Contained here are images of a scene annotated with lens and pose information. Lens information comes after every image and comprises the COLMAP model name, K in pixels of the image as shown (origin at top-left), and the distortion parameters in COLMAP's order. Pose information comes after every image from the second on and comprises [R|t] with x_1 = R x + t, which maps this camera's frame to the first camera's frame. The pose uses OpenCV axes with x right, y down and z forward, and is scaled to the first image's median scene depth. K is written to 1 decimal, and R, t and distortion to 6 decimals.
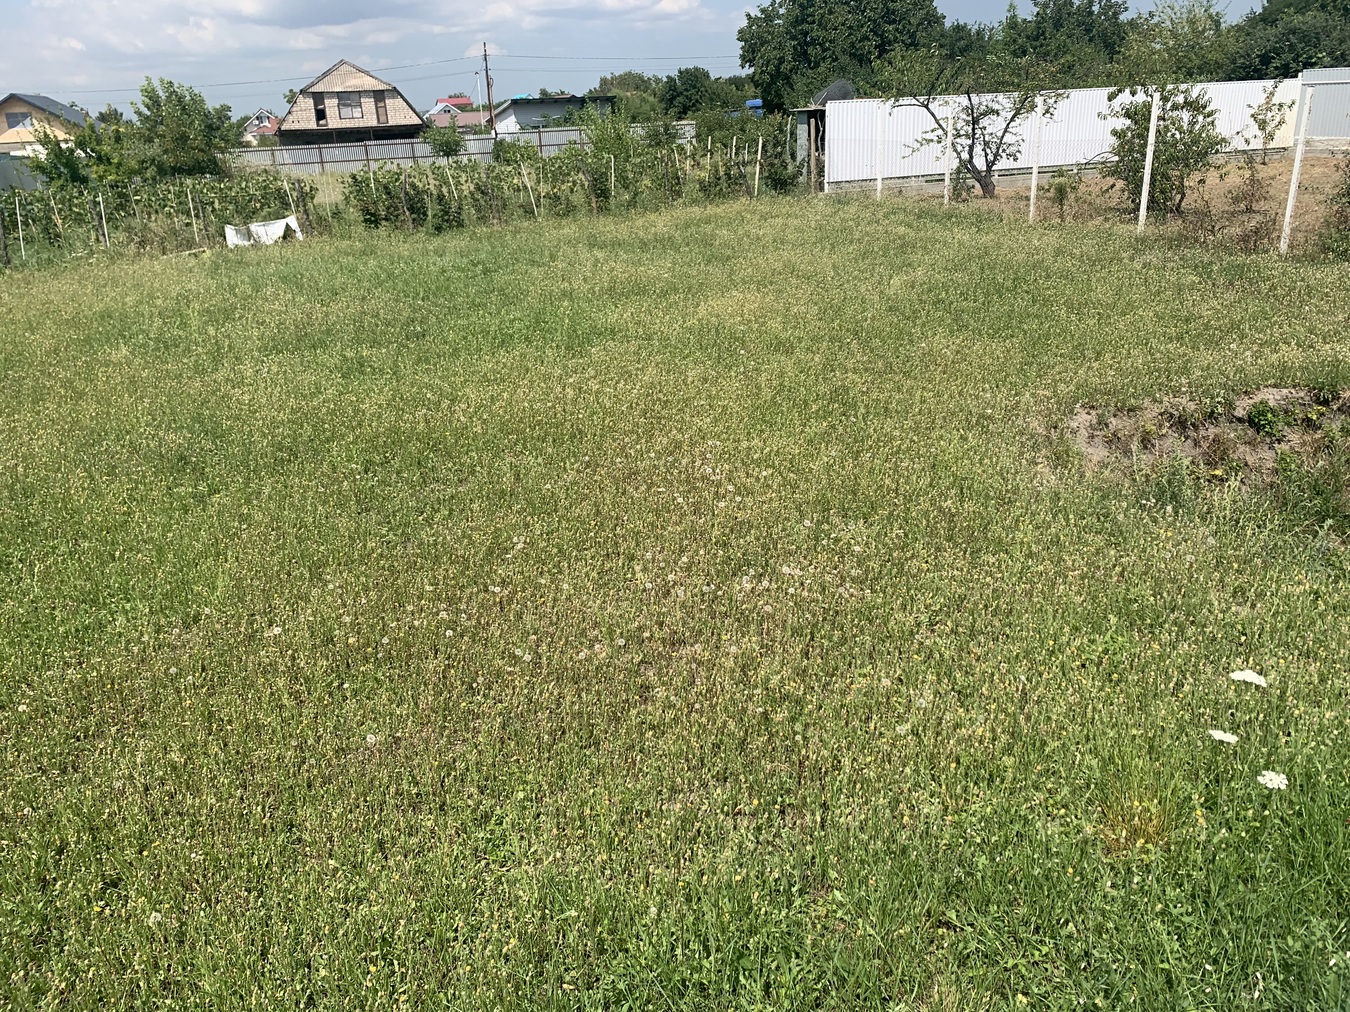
lens RADIAL K [[1028.3, 0, 645.2], [0, 1028.3, 507.1], [0, 0, 1]] dist [0.043965, -0.052231]
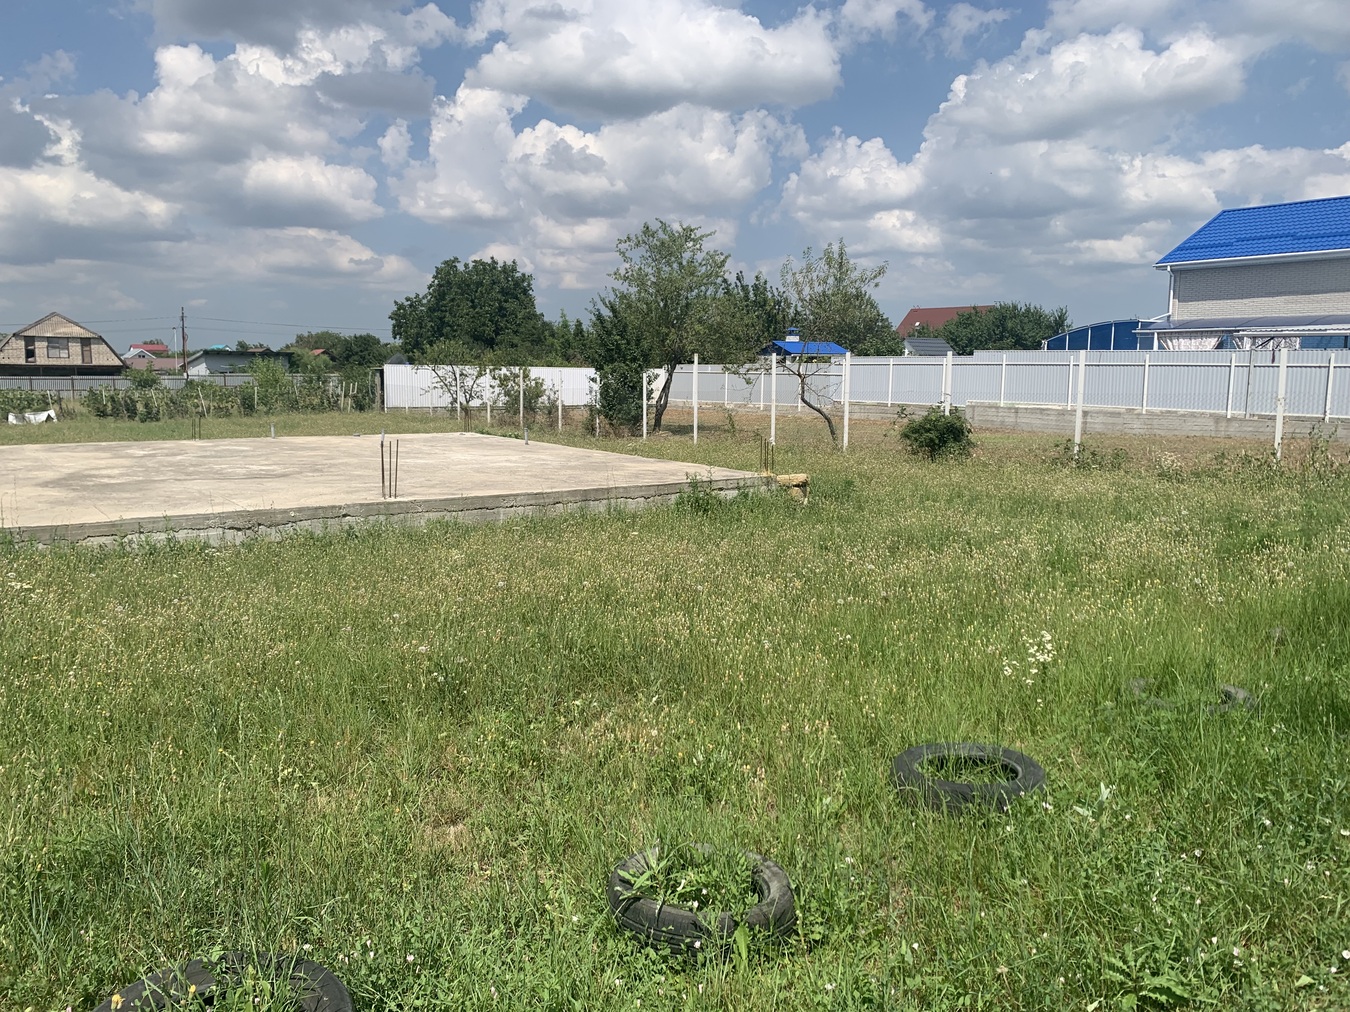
lens RADIAL K [[1060.3, 0, 676.9], [0, 1060.3, 499.4], [0, 0, 1]] dist [-0.001621, -0.009336]
pose [[0.956567, 0.019146, 0.290882, 0.050487], [0.053179, 0.969636, -0.238702, 0.118161], [-0.286620, 0.243804, 0.926504, -0.311379]]
